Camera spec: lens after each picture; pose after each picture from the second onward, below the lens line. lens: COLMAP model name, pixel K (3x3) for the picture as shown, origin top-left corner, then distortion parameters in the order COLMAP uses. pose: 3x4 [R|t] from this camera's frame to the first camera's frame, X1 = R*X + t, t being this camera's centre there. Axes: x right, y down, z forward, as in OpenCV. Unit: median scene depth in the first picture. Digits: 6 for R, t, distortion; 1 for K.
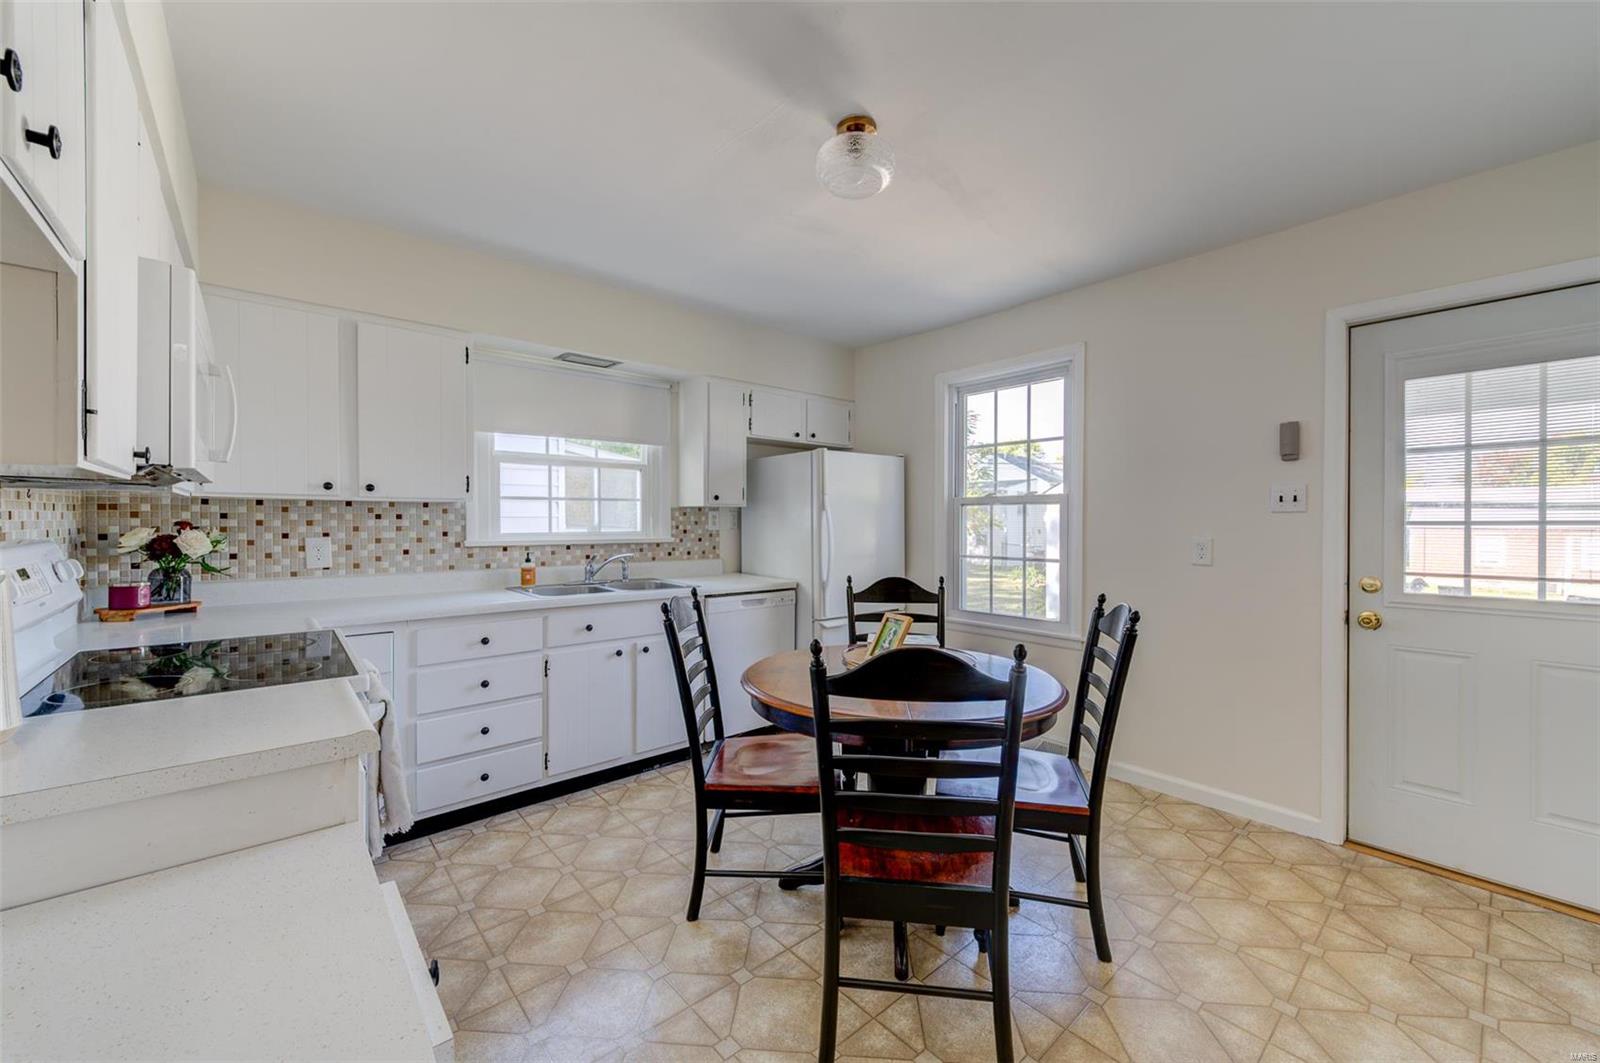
lens RADIAL K [[629.6, 0, 799.6], [0, 629.6, 524.8], [0, 0, 1]] dist [0.005463, -0.001134]
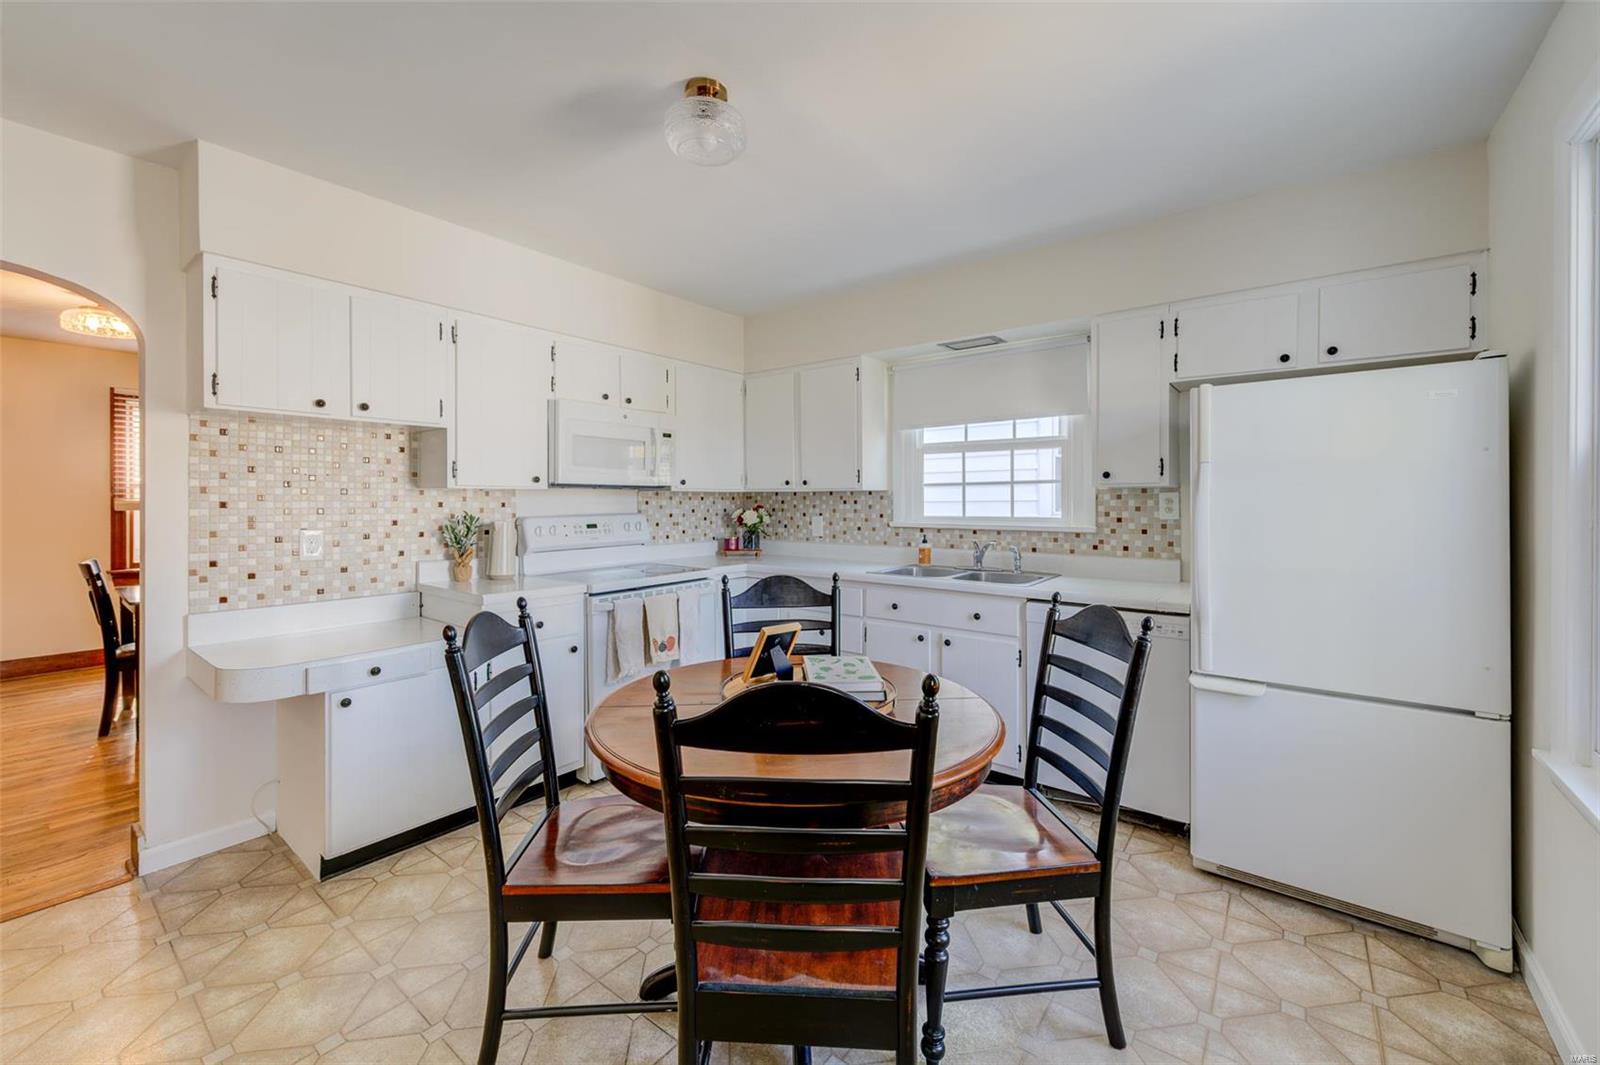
lens RADIAL K [[629.6, 0, 782.8], [0, 629.6, 501.2], [0, 0, 1]] dist [0.005463, -0.001134]
pose [[0.191128, -0.005446, -0.981550, 0.598198], [-0.008951, 0.999933, -0.007291, -0.003303], [0.981524, 0.010180, 0.191066, 0.543074]]
